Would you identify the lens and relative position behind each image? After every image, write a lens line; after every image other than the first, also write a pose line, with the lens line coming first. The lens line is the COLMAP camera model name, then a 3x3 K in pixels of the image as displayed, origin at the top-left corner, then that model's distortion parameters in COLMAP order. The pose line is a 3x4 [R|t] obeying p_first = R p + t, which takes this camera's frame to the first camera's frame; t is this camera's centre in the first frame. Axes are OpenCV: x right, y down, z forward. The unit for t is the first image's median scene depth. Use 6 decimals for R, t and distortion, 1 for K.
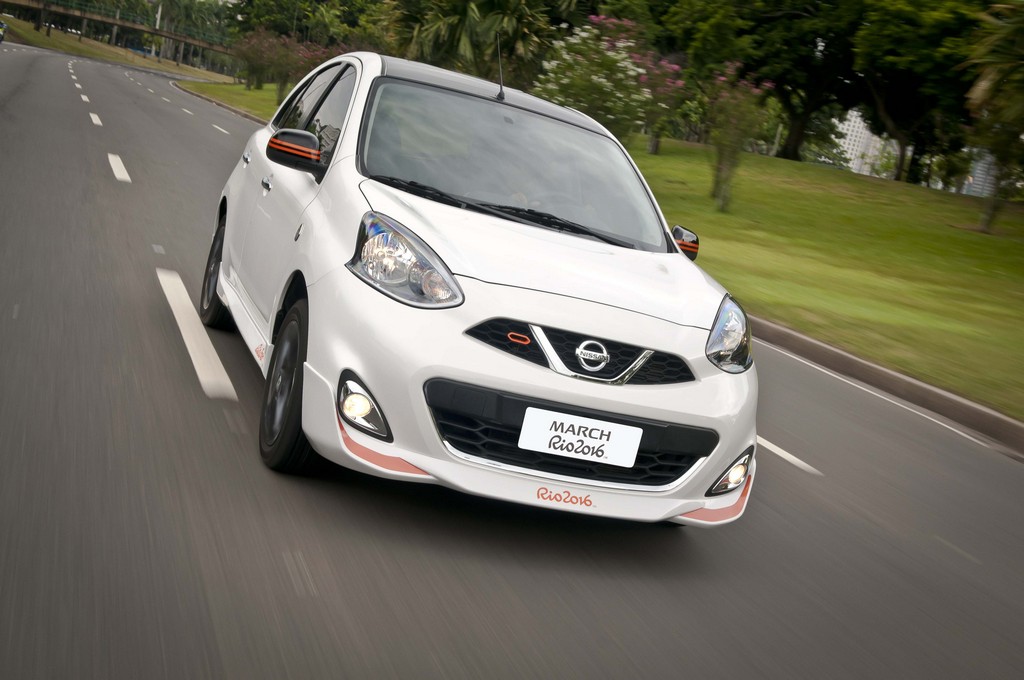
lens RADIAL K [[1374.1, 0, 516.0], [0, 1374.1, 338.7], [0, 0, 1]] dist [0.088824, 0.000000]
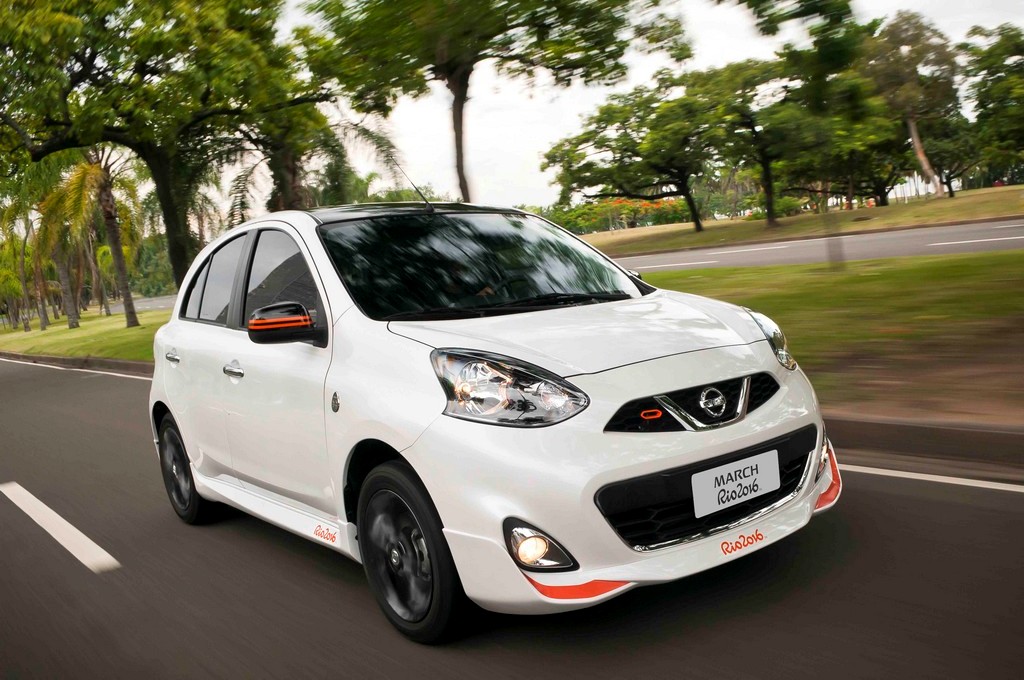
lens RADIAL K [[935.3, 0, 622.8], [0, 935.3, 403.1], [0, 0, 1]] dist [-0.000323, 0.000000]
pose [[0.864144, -0.380323, 0.329558, -0.229758], [0.364101, 0.924568, 0.112266, -0.088839], [-0.347397, 0.022978, 0.937437, 0.387754]]
